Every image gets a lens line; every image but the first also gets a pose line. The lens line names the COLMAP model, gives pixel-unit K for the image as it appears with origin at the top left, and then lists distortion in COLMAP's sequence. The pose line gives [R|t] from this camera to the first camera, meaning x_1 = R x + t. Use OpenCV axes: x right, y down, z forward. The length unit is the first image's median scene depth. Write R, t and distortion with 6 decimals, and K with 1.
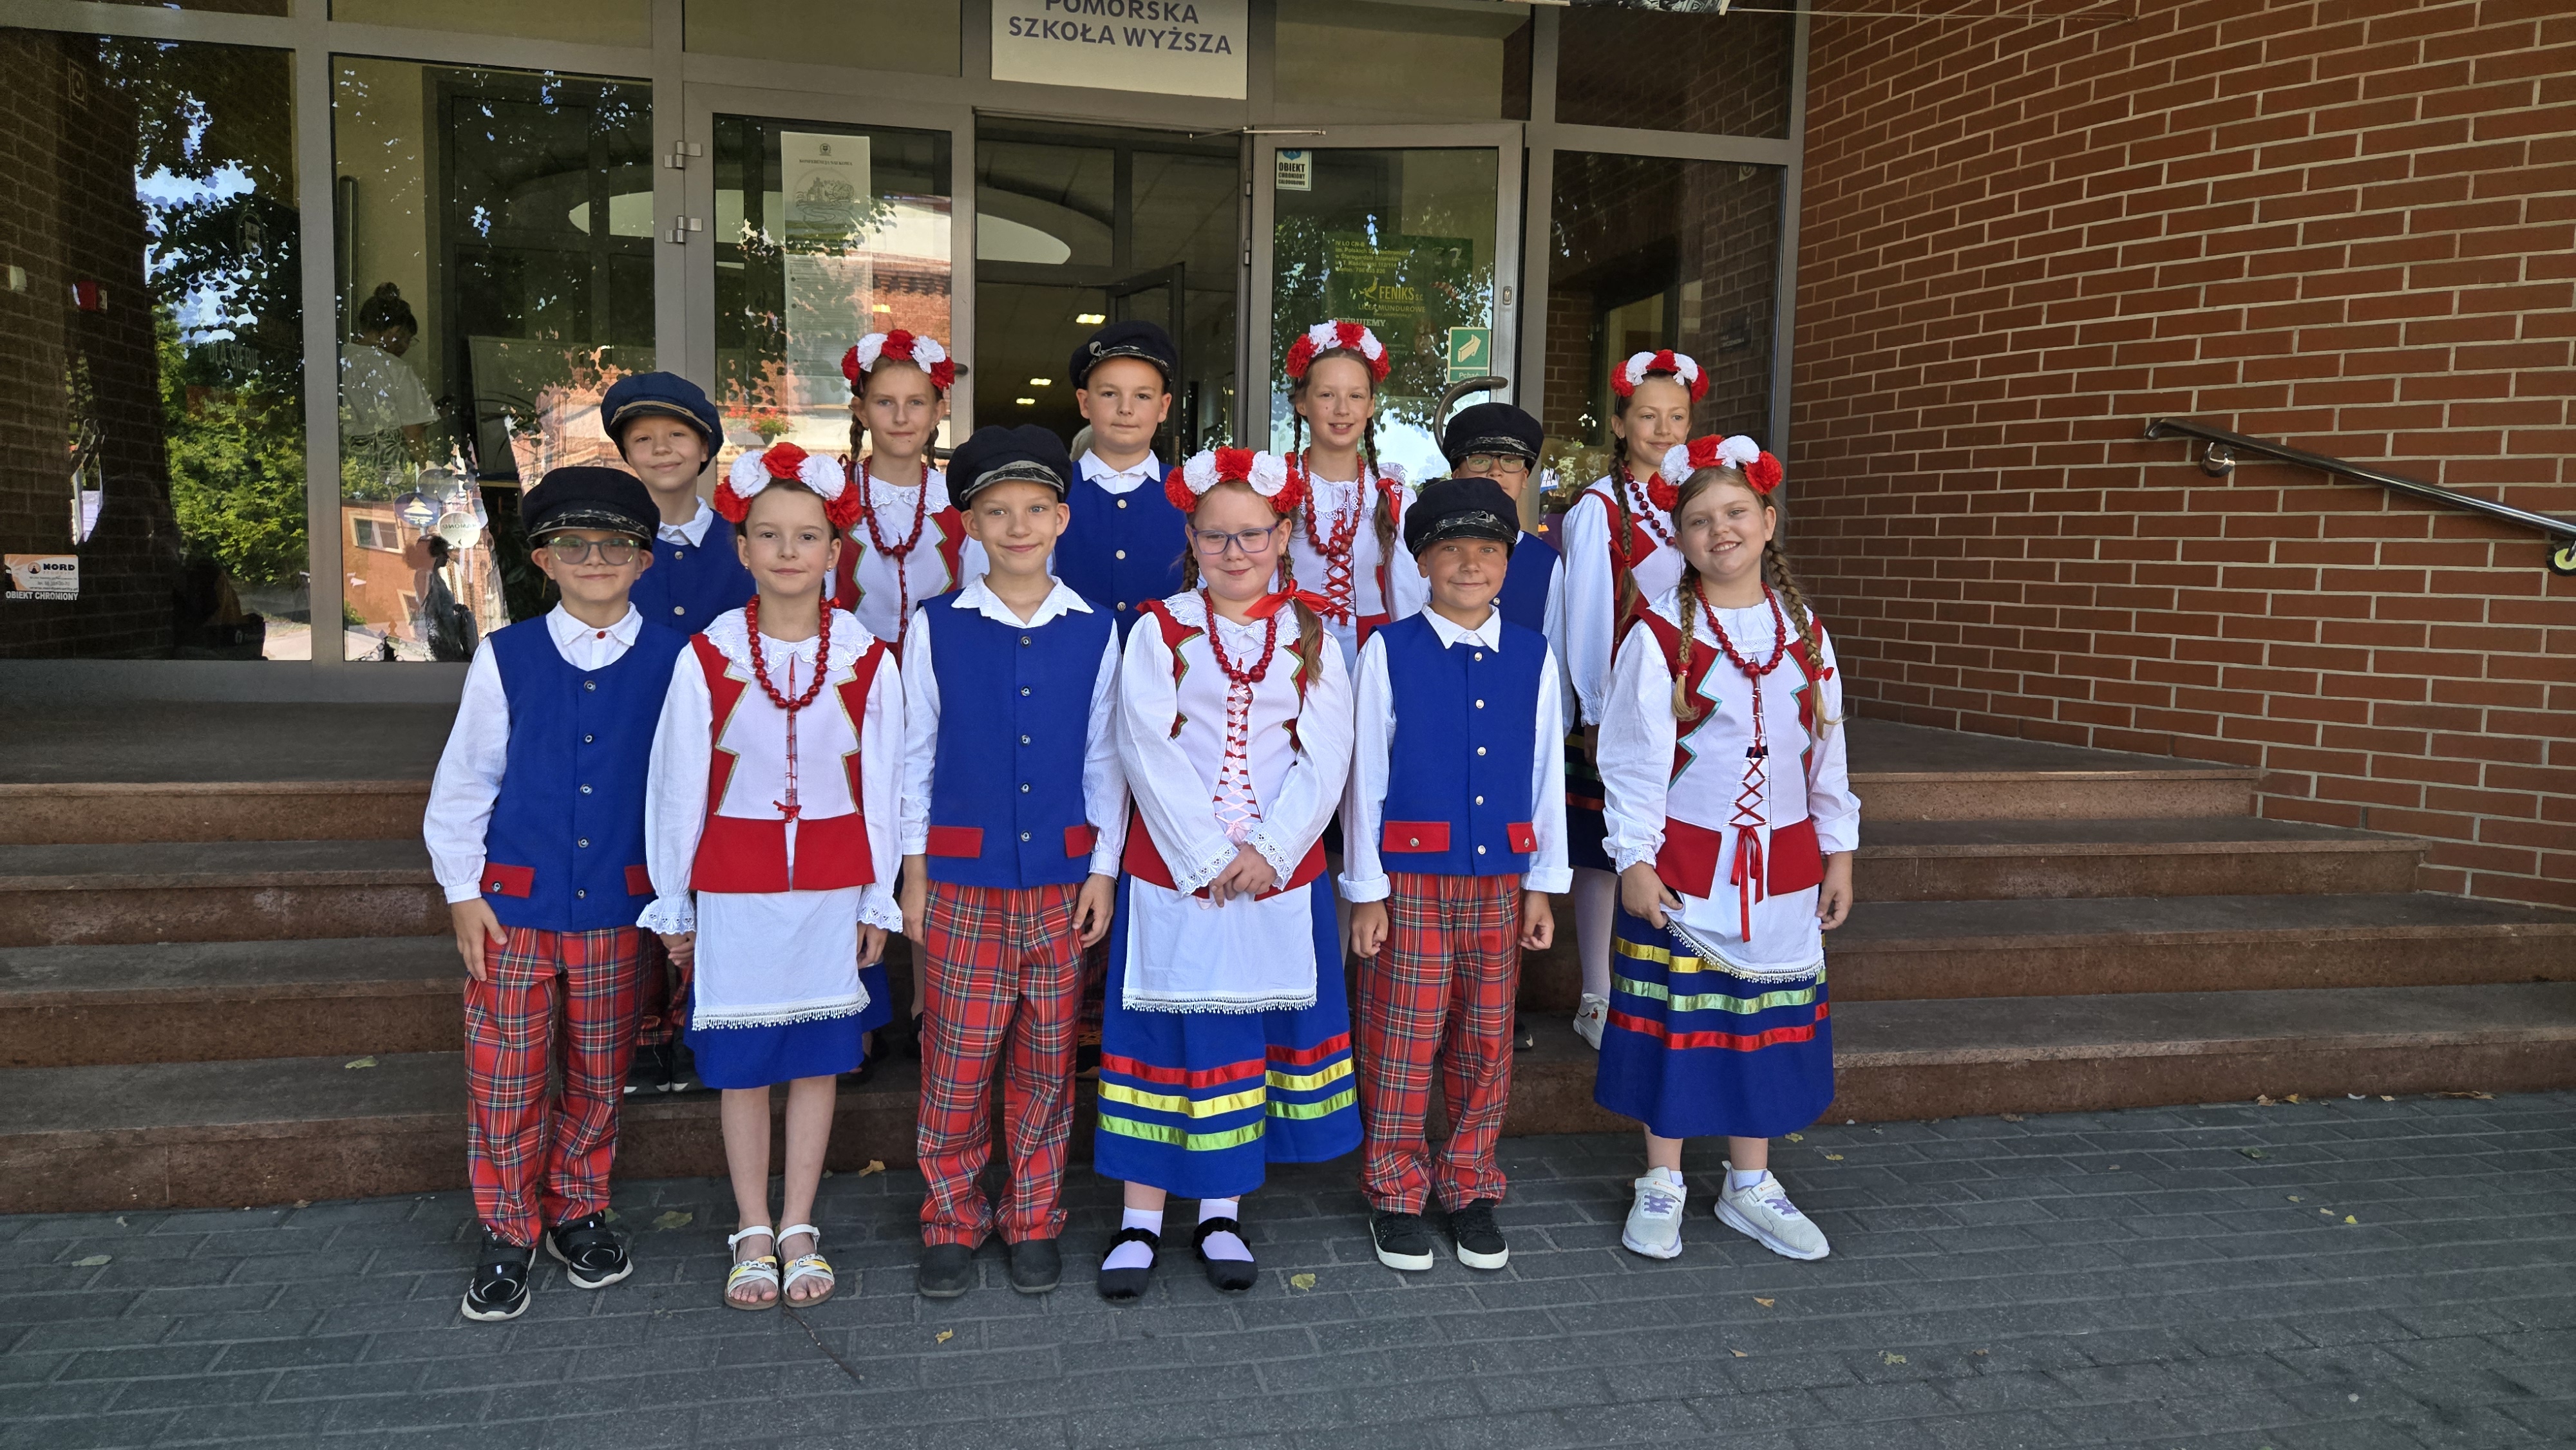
lens RADIAL K [[1770.7, 0, 1284.5], [0, 1770.7, 709.5], [0, 0, 1]] dist [0.077139, -0.068507]
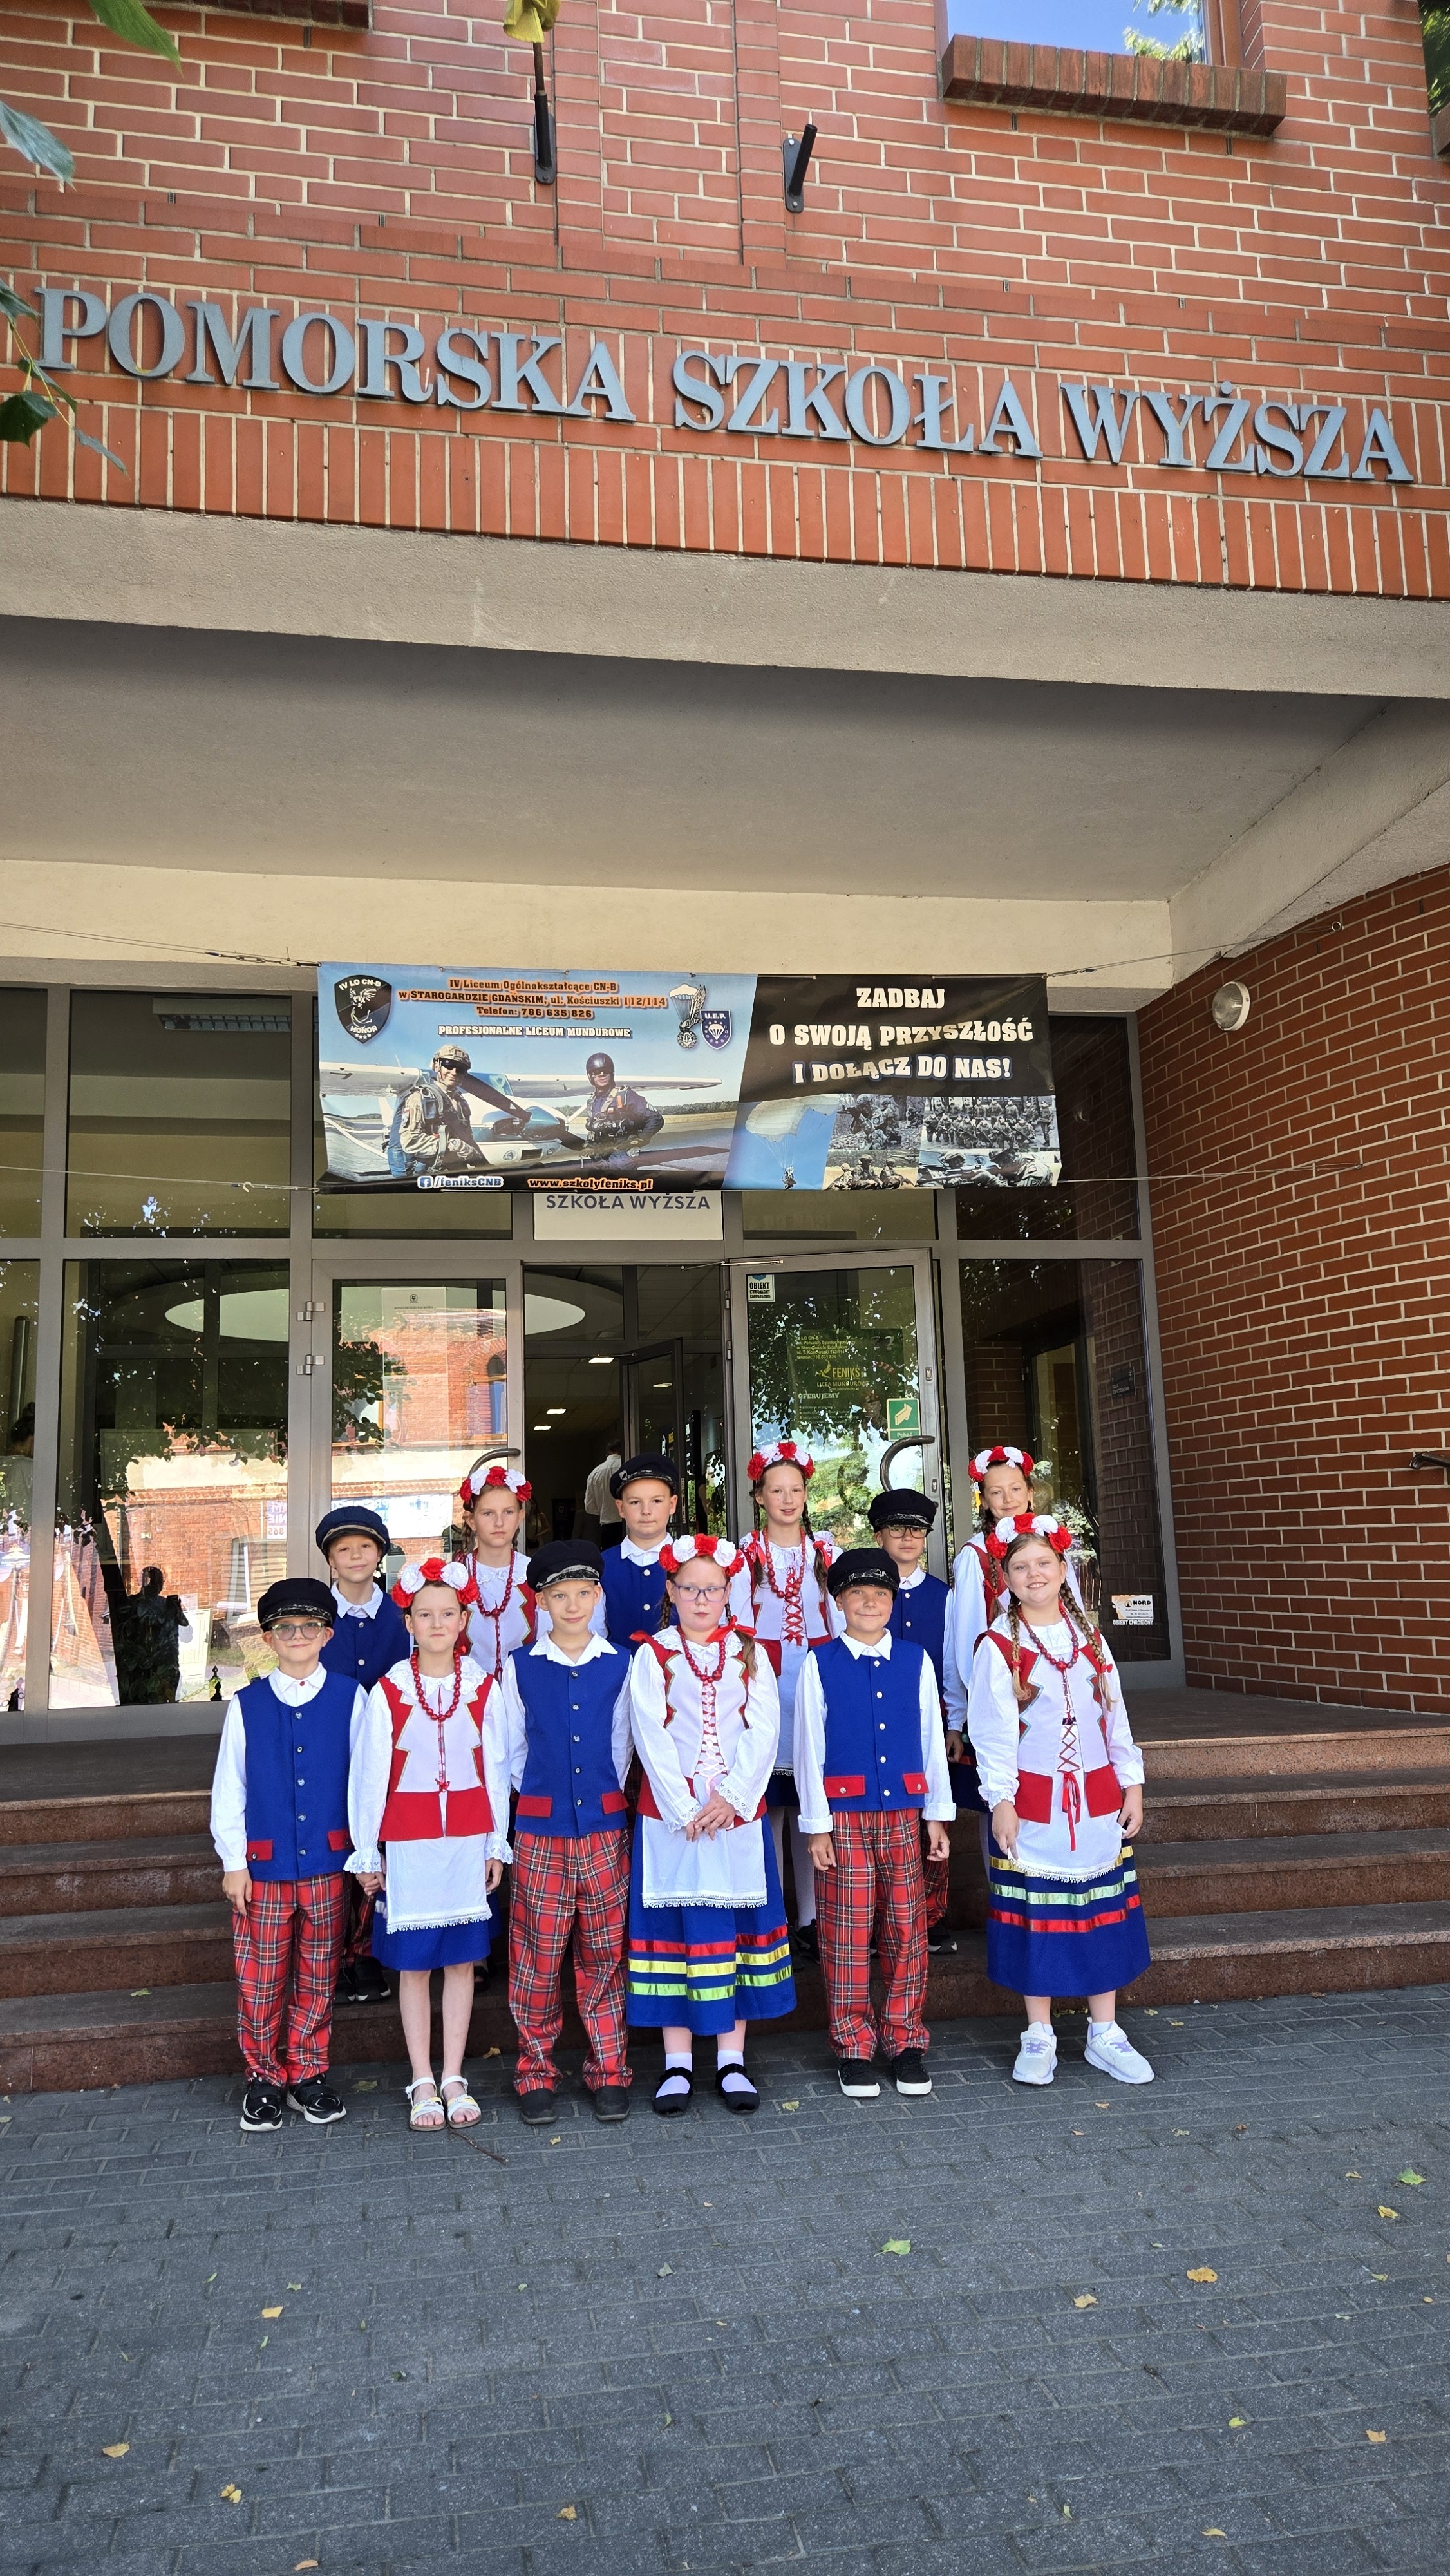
lens RADIAL K [[1770.7, 0, 705.0], [0, 1770.7, 1281.9], [0, 0, 1]] dist [0.077139, -0.068507]
pose [[0.997303, -0.059645, -0.042768, 0.040645], [0.047827, 0.970158, -0.237708, 0.007410], [0.055669, 0.235022, 0.970395, -0.563167]]
